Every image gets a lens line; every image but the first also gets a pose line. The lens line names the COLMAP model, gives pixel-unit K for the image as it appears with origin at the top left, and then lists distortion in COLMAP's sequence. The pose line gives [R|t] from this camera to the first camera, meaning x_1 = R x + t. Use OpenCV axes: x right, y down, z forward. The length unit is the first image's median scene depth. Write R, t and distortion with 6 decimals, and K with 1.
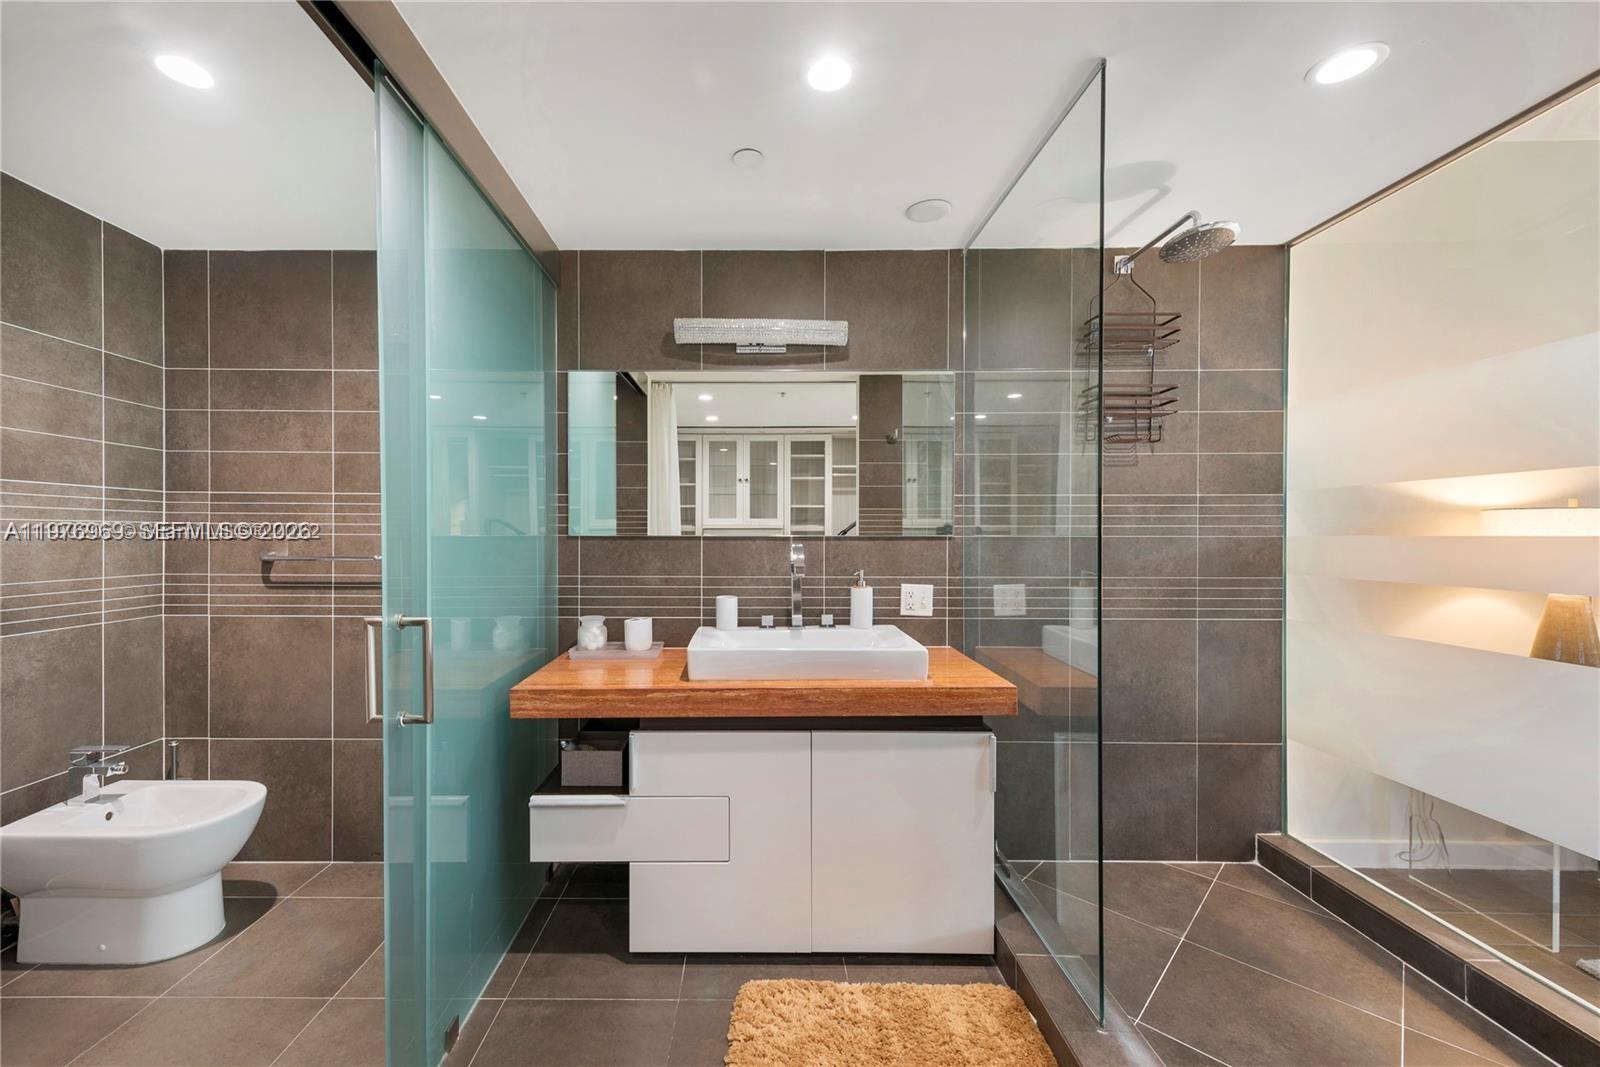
lens RADIAL K [[663.5, 0, 794.3], [0, 663.5, 542.2], [0, 0, 1]] dist [0.008954, -0.000179]
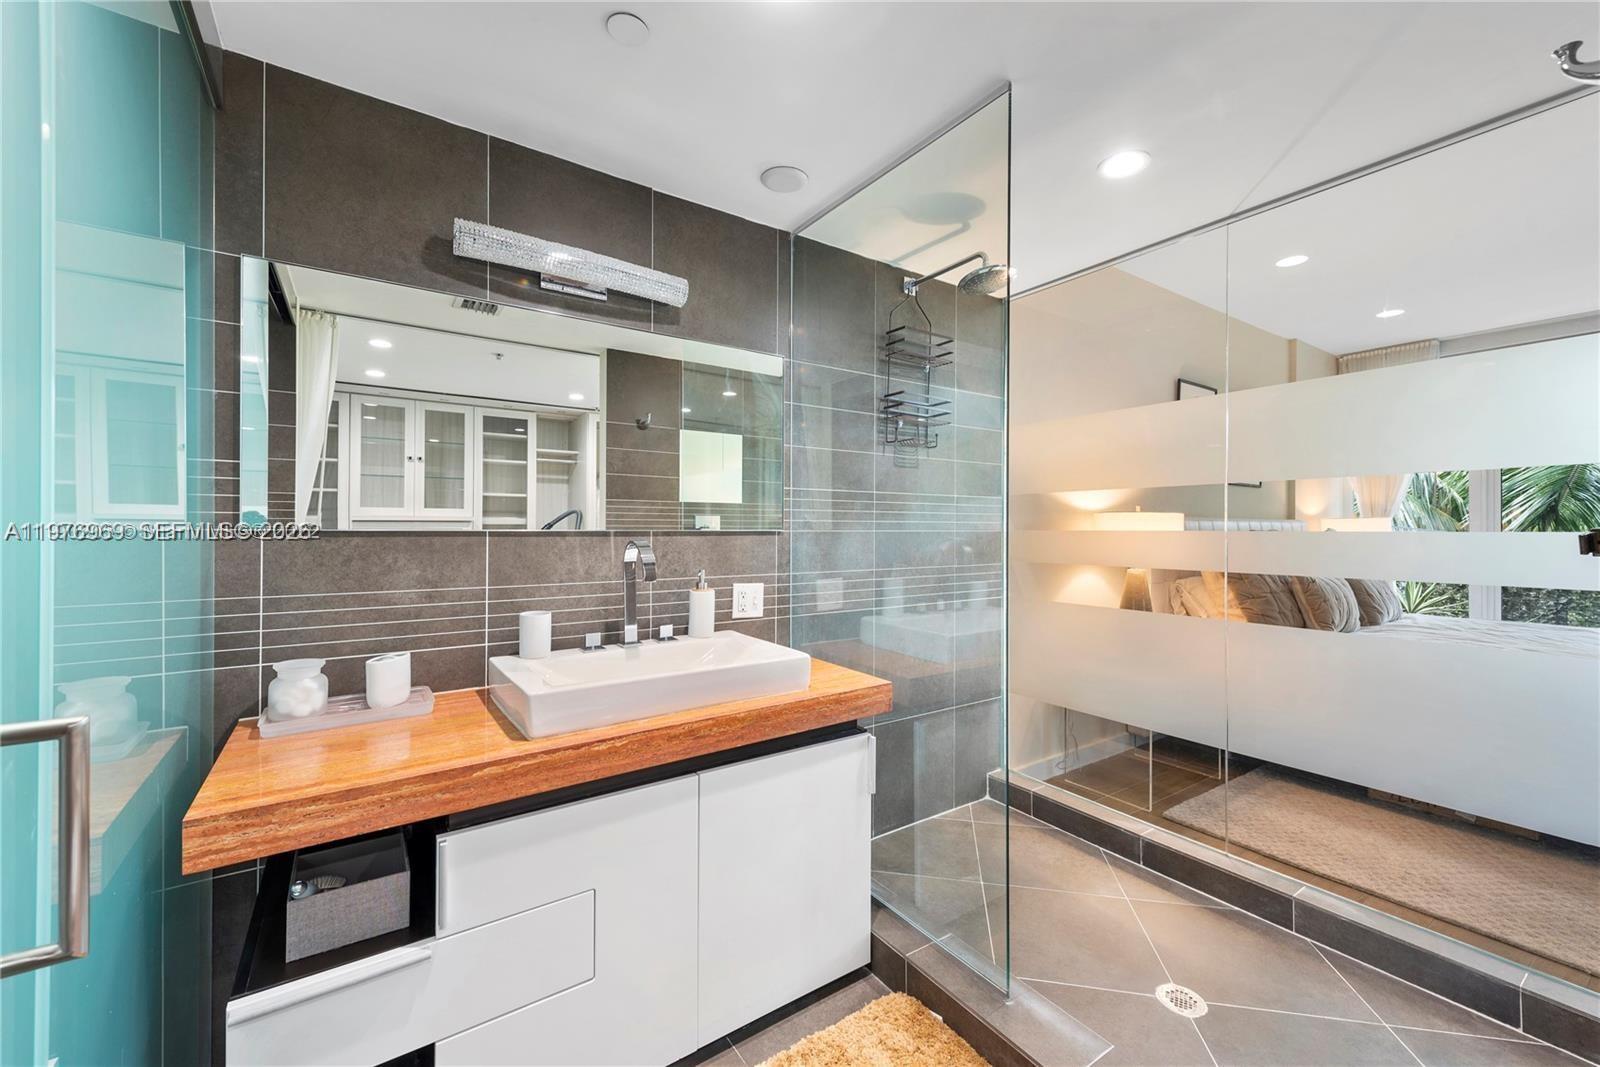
lens RADIAL K [[629.7, 0, 797.2], [0, 629.7, 530.3], [0, 0, 1]] dist [0.018849, -0.007624]
pose [[0.817795, 0.000203, 0.575509, -0.265487], [0.004693, 0.999964, -0.007021, -0.003317], [-0.575490, 0.008443, 0.817765, 0.251298]]
